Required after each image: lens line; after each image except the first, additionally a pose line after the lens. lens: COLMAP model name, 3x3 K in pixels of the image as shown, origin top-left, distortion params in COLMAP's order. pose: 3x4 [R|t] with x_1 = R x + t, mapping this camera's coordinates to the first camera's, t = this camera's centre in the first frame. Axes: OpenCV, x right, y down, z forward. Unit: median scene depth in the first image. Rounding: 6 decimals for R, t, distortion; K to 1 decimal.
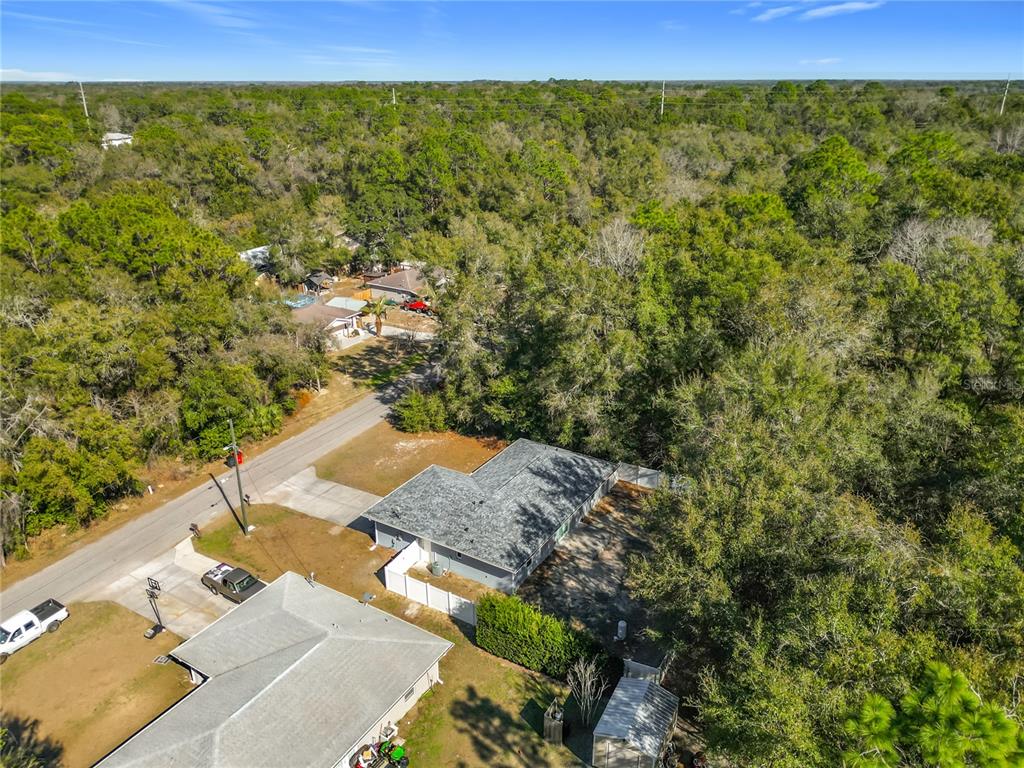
lens RADIAL K [[742.3, 0, 508.9], [0, 742.3, 380.6], [0, 0, 1]] dist [0.037246, -0.046040]
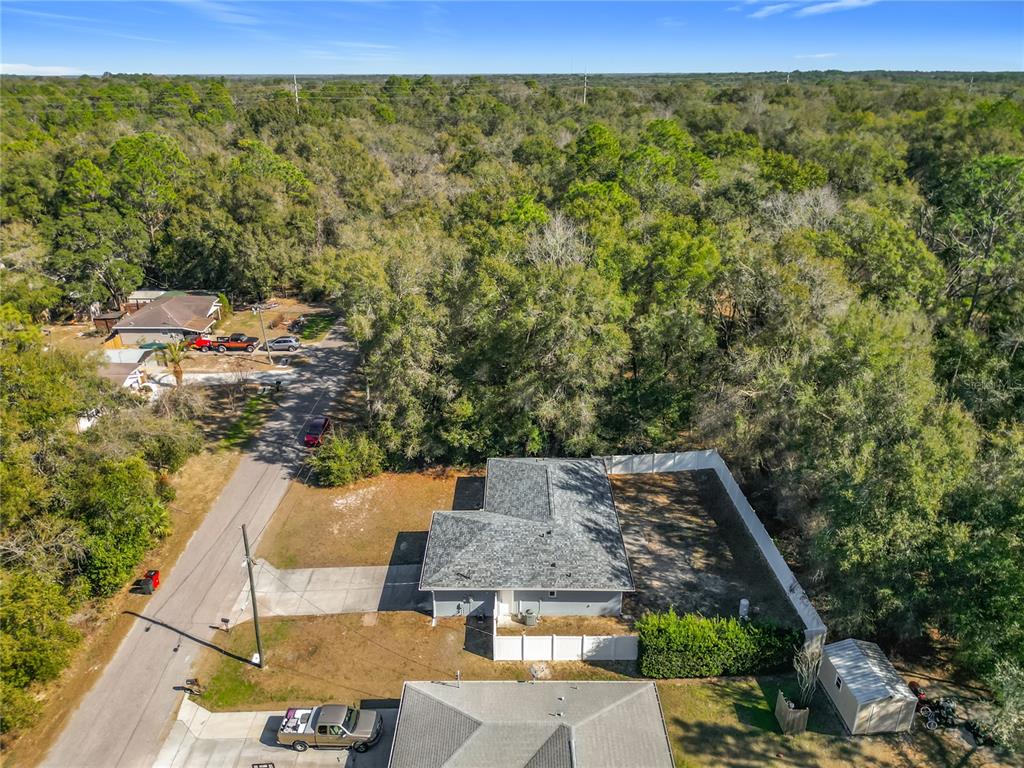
lens RADIAL K [[742.3, 0, 508.9], [0, 742.3, 380.6], [0, 0, 1]] dist [0.037246, -0.046040]
pose [[0.854744, -0.198506, 0.479592, -0.424564], [0.195291, 0.979076, 0.057192, -0.072694], [-0.480910, 0.044775, 0.875626, 0.181584]]
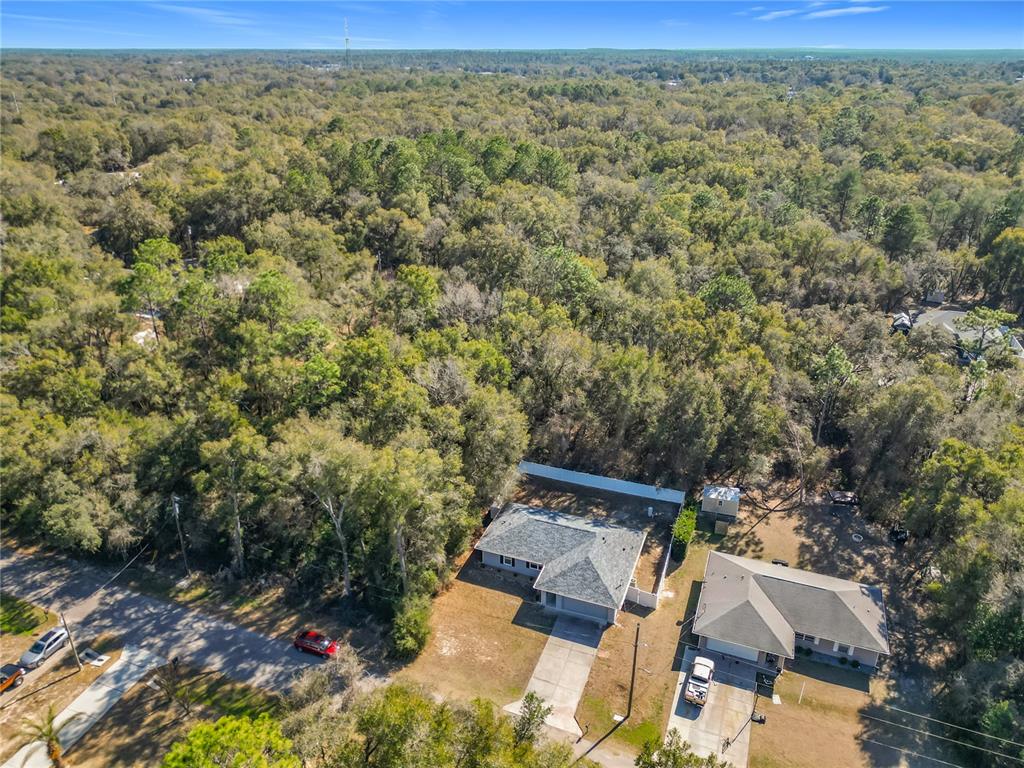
lens RADIAL K [[742.3, 0, 508.9], [0, 742.3, 380.6], [0, 0, 1]] dist [0.037246, -0.046040]
pose [[-0.184779, -0.404913, 0.895490, -1.066505], [0.365128, 0.817676, 0.445070, -0.731276], [-0.912435, 0.409208, -0.003244, 0.915600]]
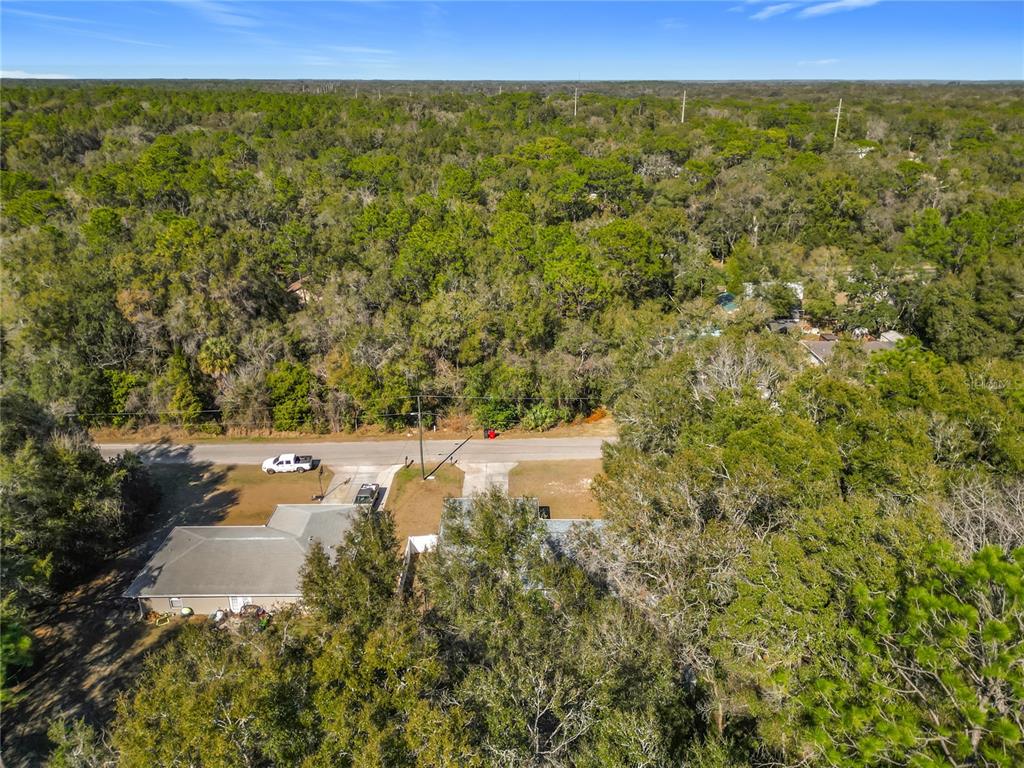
lens RADIAL K [[742.3, 0, 508.9], [0, 742.3, 380.6], [0, 0, 1]] dist [0.037246, -0.046040]
pose [[0.523241, 0.321800, -0.789091, 0.730049], [-0.320138, 0.932365, 0.167948, -0.238052], [0.789767, 0.164741, 0.590872, 0.265545]]
